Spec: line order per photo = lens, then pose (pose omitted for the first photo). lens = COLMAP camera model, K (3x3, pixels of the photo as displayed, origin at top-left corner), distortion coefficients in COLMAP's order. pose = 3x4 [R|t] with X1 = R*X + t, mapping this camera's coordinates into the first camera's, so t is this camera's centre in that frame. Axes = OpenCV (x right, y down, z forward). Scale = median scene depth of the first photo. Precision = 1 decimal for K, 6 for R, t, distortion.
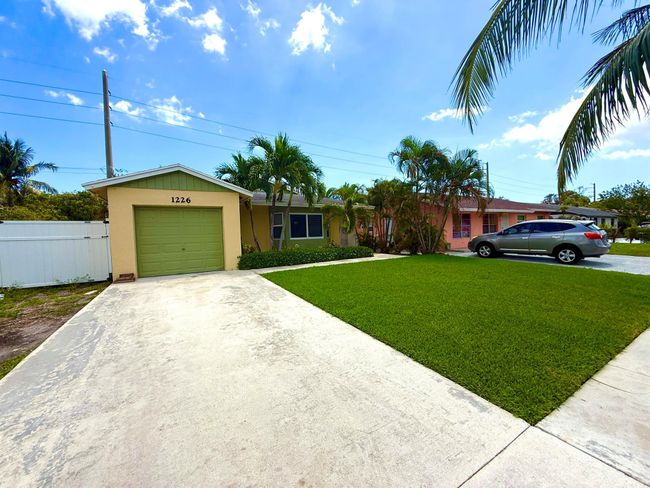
lens RADIAL K [[259.8, 0, 324.6], [0, 259.8, 246.3], [0, 0, 1]] dist [-0.000475, 0.000039]
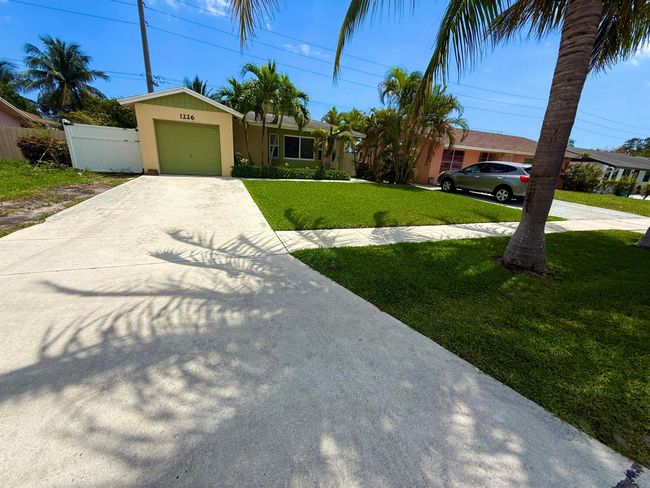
lens RADIAL K [[259.9, 0, 323.0], [0, 259.9, 245.2], [0, 0, 1]] dist [0.000519, -0.000014]
pose [[0.983483, 0.136775, -0.118550, 0.287964], [-0.100445, 0.957278, 0.271163, 0.014564], [0.150574, -0.254777, 0.955205, -0.252085]]
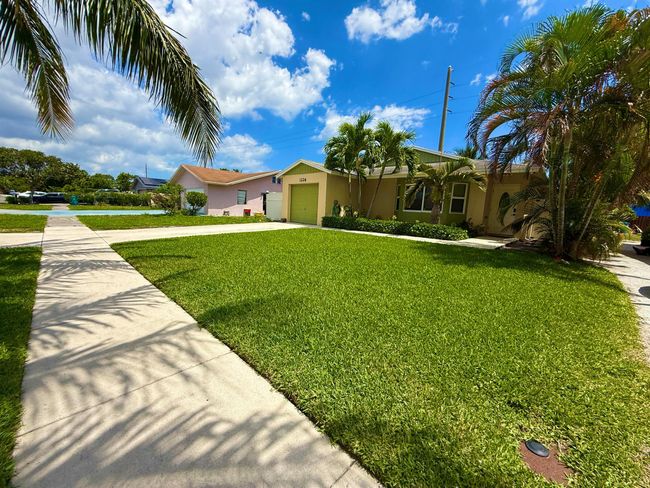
lens RADIAL K [[259.6, 0, 323.3], [0, 259.6, 244.8], [0, 0, 1]] dist [0.001160, 0.000000]
pose [[0.263319, 0.180363, -0.947698, 0.906694], [-0.097906, 0.982291, 0.159743, -0.034430], [0.959728, 0.050722, 0.276315, 0.521010]]
